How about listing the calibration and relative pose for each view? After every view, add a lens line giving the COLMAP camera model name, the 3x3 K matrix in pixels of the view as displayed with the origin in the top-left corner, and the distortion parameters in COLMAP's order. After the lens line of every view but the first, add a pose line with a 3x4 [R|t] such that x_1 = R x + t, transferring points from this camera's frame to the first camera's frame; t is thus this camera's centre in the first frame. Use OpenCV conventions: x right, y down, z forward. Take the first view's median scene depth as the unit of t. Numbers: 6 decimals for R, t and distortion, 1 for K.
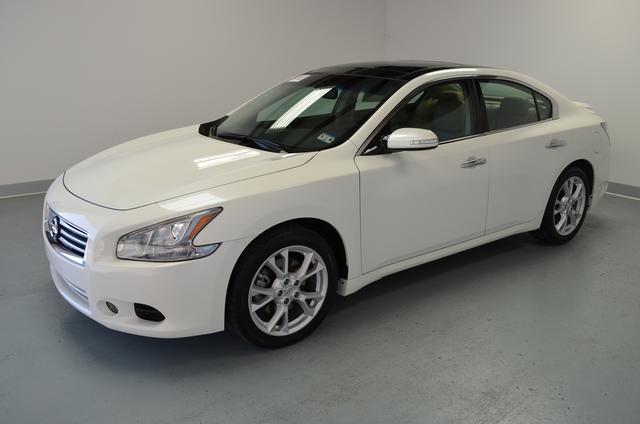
lens RADIAL K [[533.9, 0, 316.1], [0, 533.9, 211.1], [0, 0, 1]] dist [-0.012101, -0.000301]
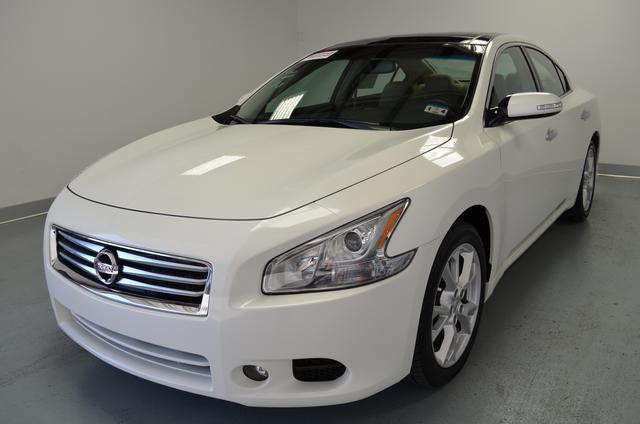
lens RADIAL K [[533.9, 0, 322.7], [0, 533.9, 211.3], [0, 0, 1]] dist [-0.012101, -0.000301]
pose [[0.947802, -0.111804, 0.298616, -0.441123], [0.122490, 0.992320, -0.017247, 0.007486], [-0.294394, 0.052924, 0.954218, 0.326658]]
